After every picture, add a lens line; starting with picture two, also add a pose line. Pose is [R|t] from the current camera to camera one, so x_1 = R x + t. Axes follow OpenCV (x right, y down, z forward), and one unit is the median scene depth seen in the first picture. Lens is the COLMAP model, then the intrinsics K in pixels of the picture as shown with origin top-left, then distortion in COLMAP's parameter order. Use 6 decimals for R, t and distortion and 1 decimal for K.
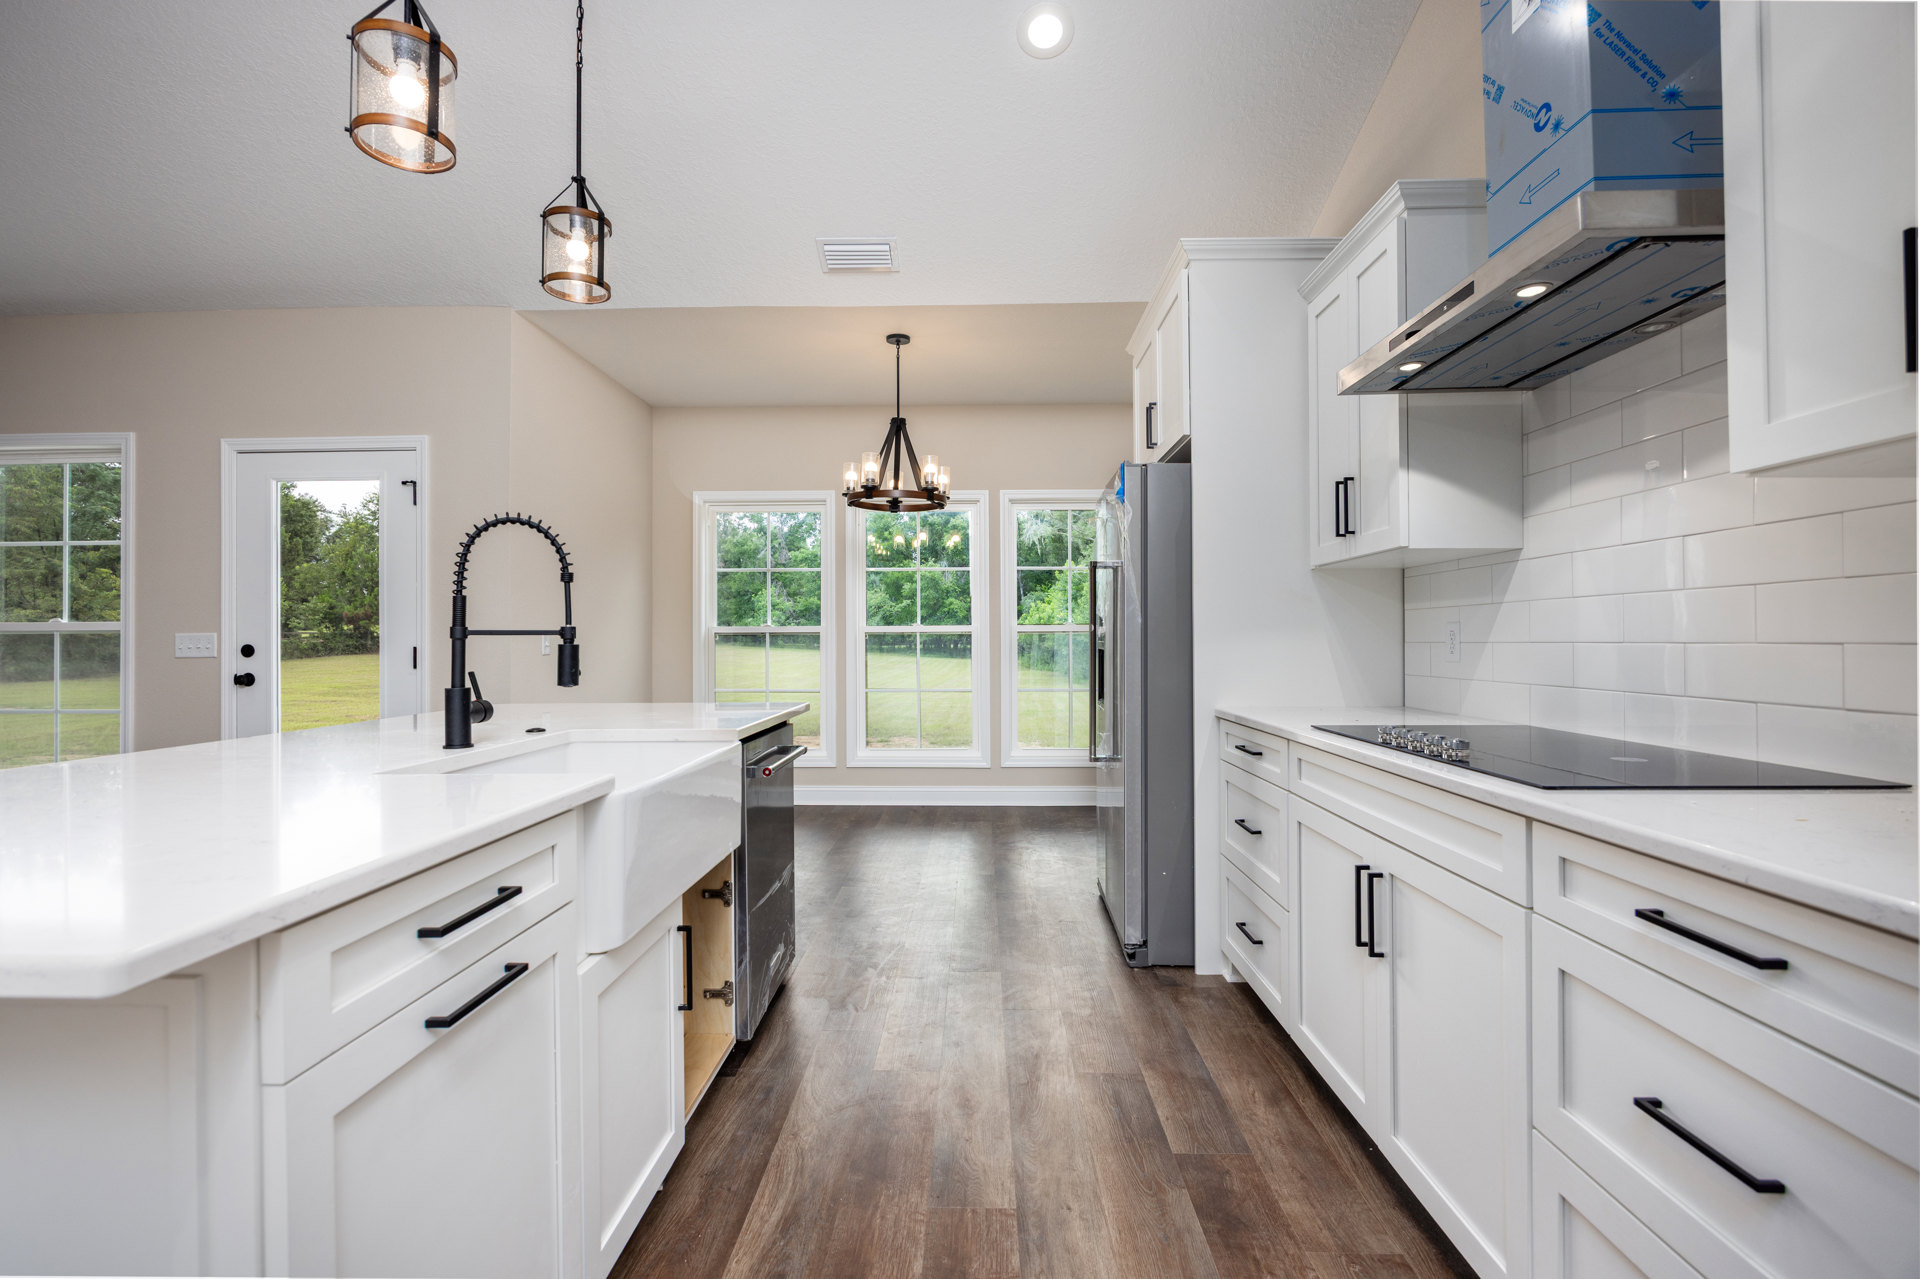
lens RADIAL K [[860.9, 0, 946.8], [0, 860.9, 631.5], [0, 0, 1]] dist [-0.007812, -0.000876]
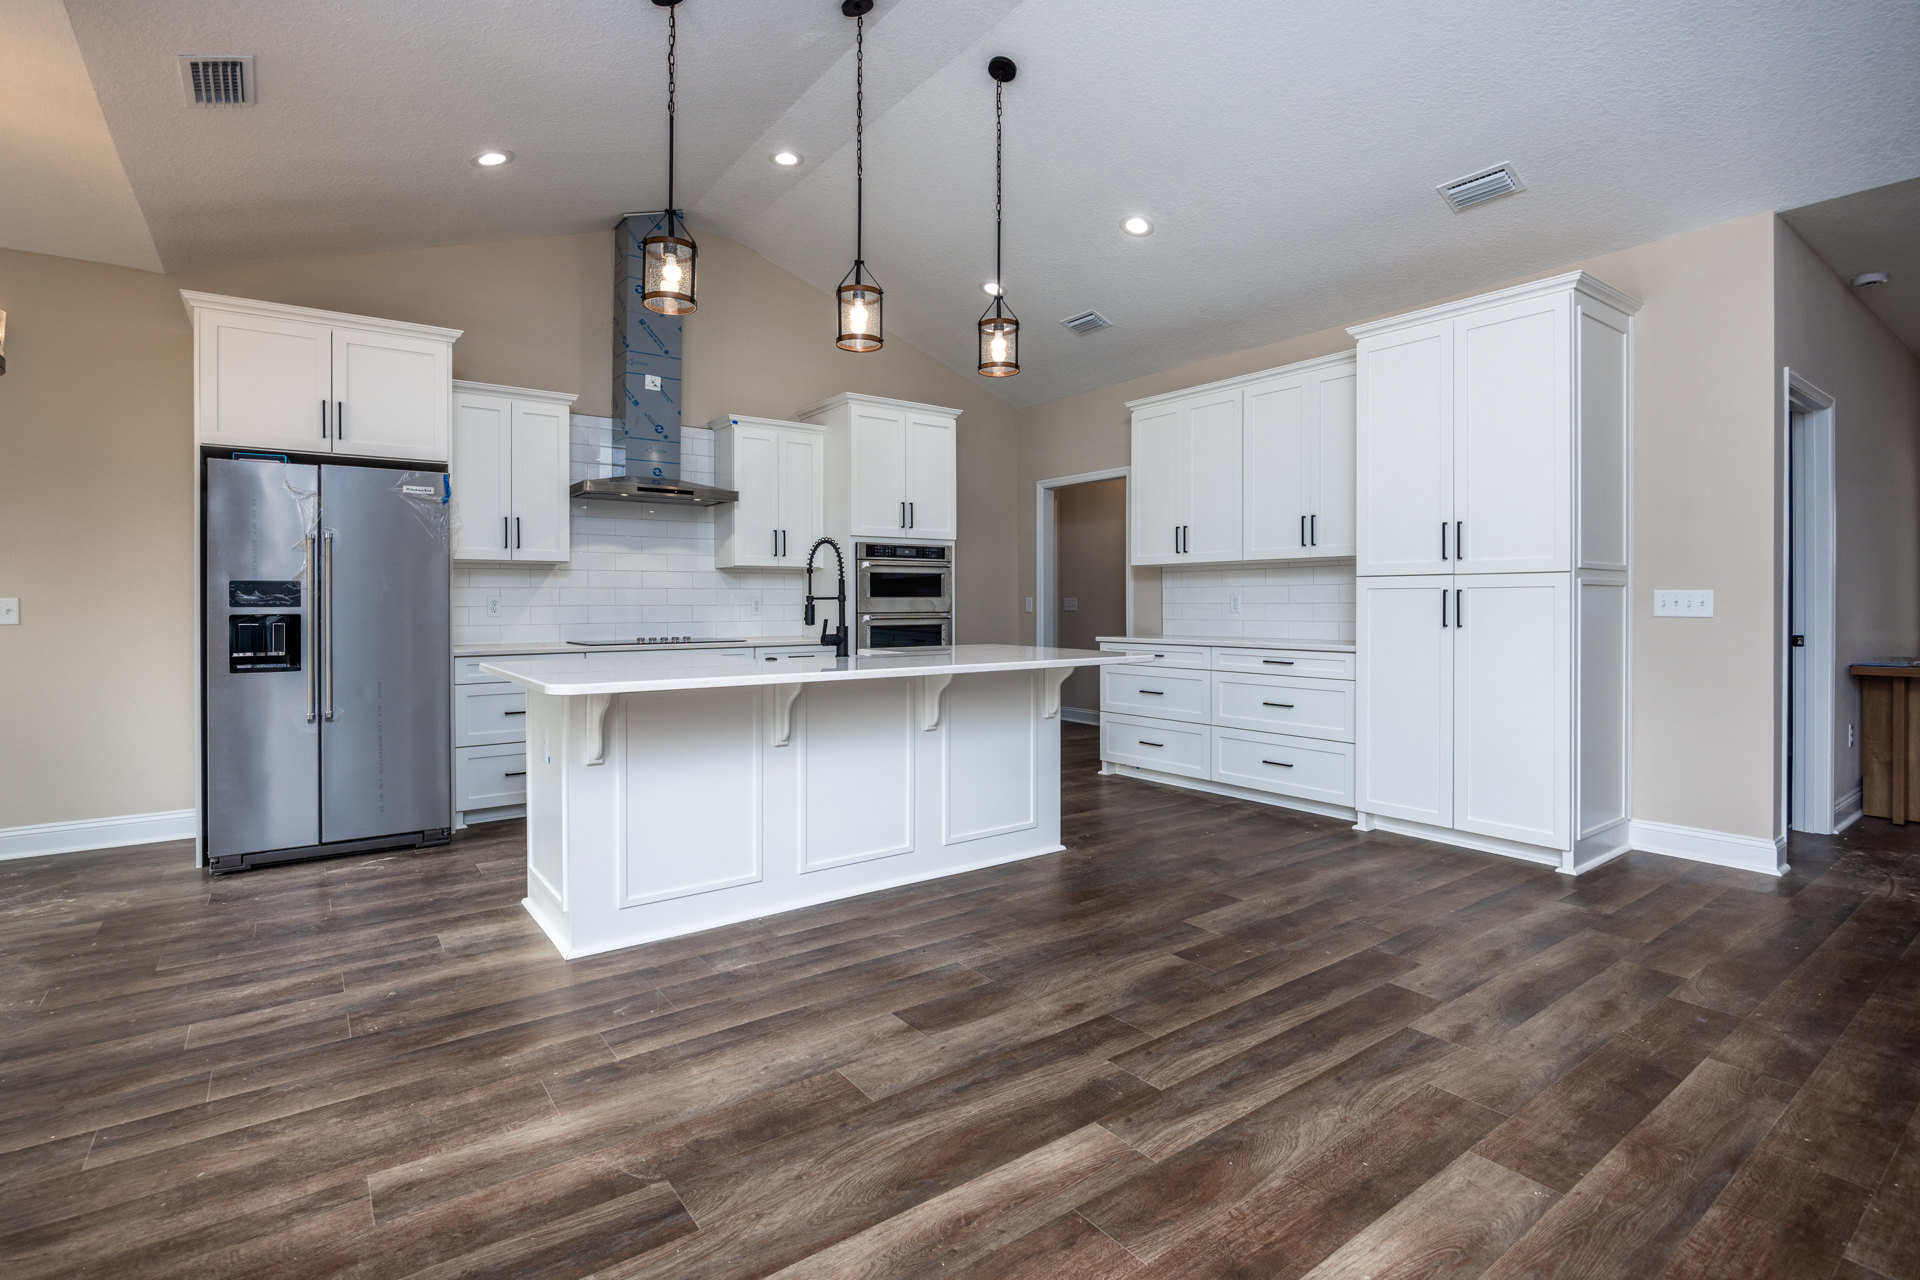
lens RADIAL K [[903.5, 0, 946.0], [0, 903.5, 598.8], [0, 0, 1]] dist [-0.012198, 0.001207]
pose [[-0.604008, 0.009395, 0.796923, -1.927301], [-0.002050, 0.999909, -0.013341, 0.024232], [-0.796976, -0.009692, -0.603933, 1.706924]]
